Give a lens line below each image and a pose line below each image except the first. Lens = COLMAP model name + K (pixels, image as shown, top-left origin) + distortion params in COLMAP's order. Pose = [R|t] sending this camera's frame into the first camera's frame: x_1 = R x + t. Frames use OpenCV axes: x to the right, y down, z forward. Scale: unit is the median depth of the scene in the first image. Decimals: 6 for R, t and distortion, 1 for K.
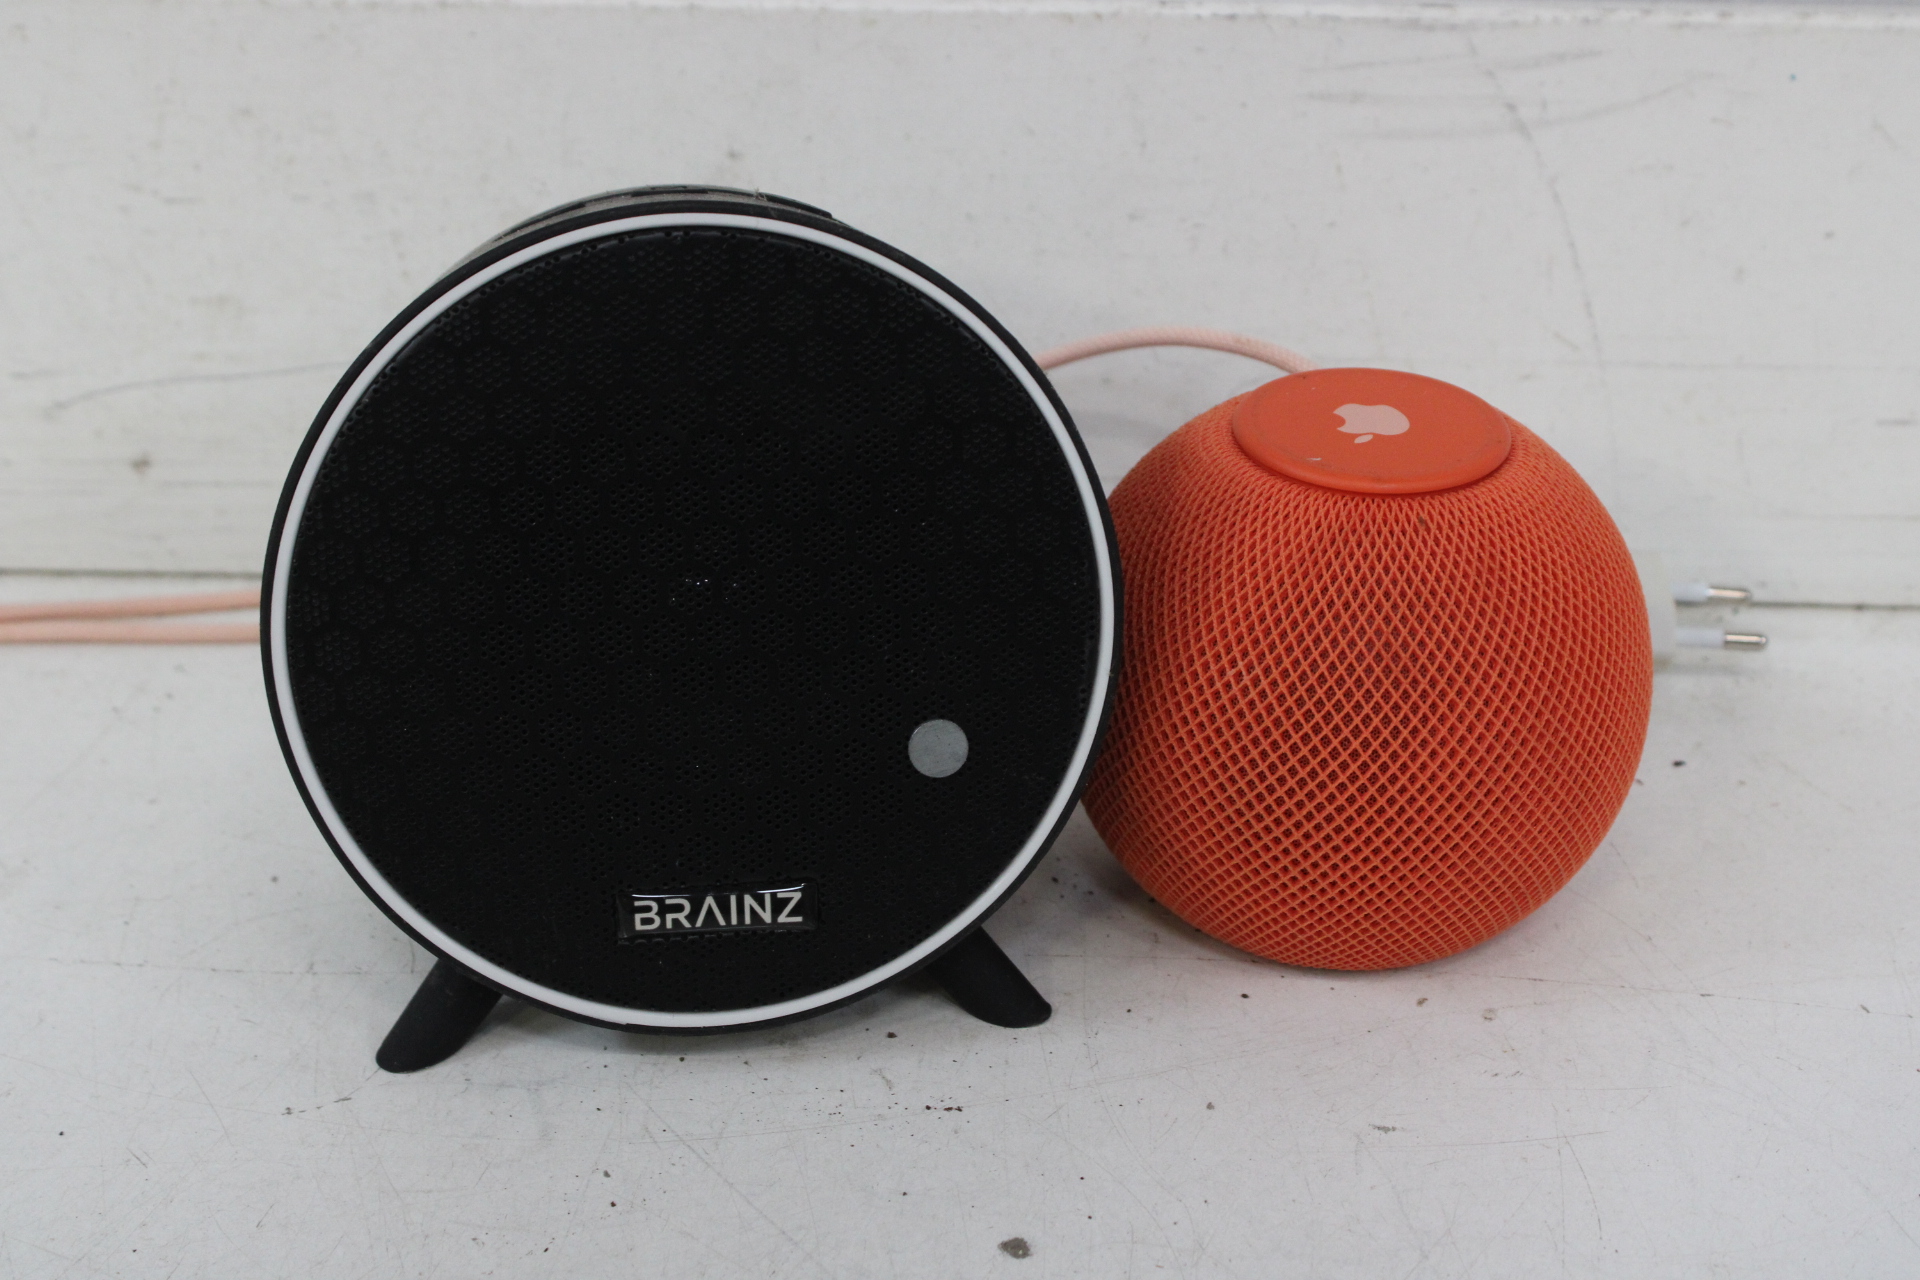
lens RADIAL K [[2990.4, 0, 960.0], [0, 2990.4, 640.0], [0, 0, 1]] dist [-0.088092, 0.600866]
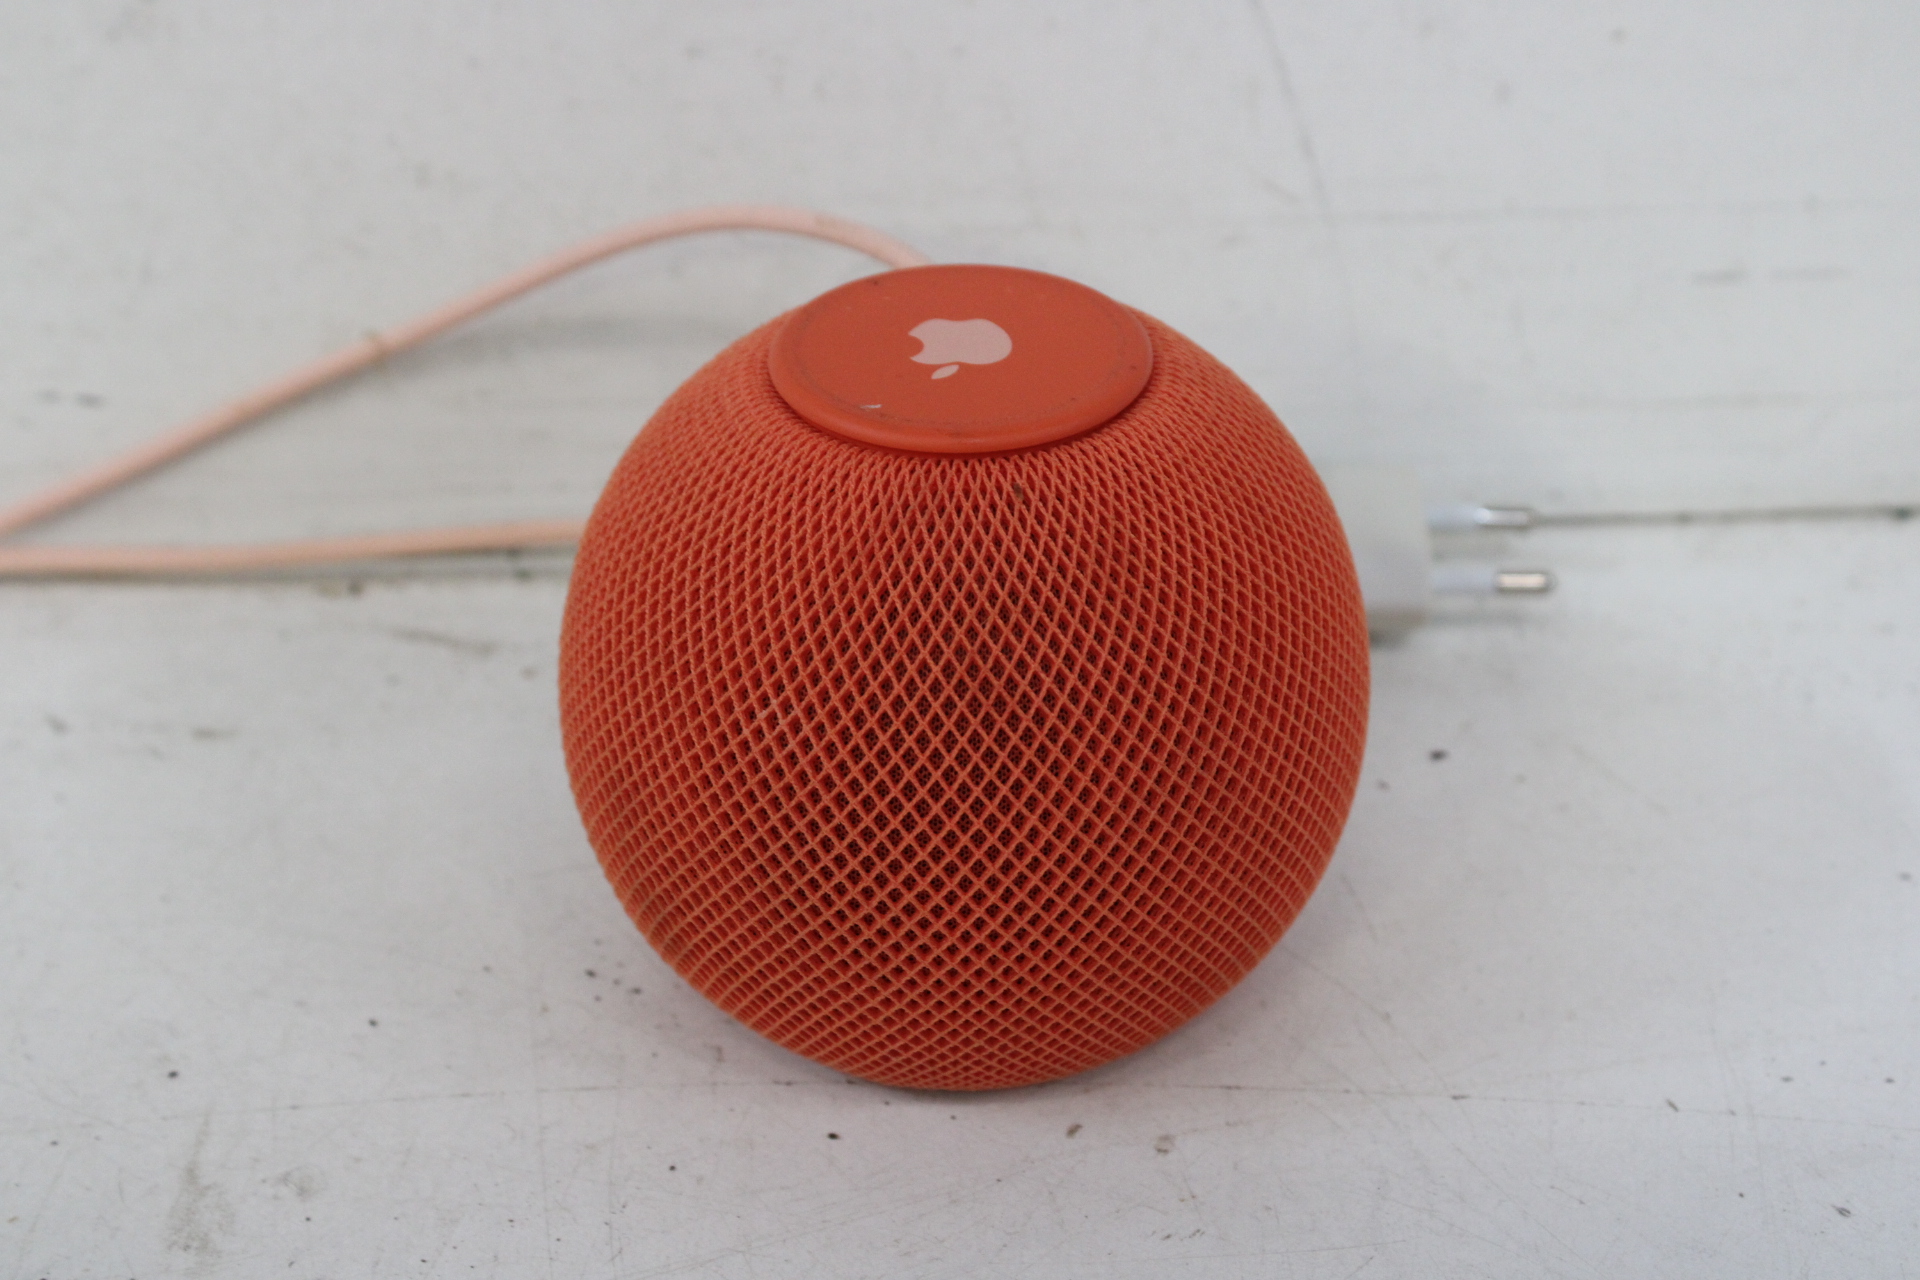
lens RADIAL K [[3339.2, 0, 960.0], [0, 3339.2, 640.0], [0, 0, 1]] dist [0.009820, 0.092597]
pose [[0.997818, -0.051085, 0.041835, 0.105403], [0.048772, 0.997318, 0.054575, -0.048311], [-0.044511, -0.052415, 0.997633, 0.200311]]
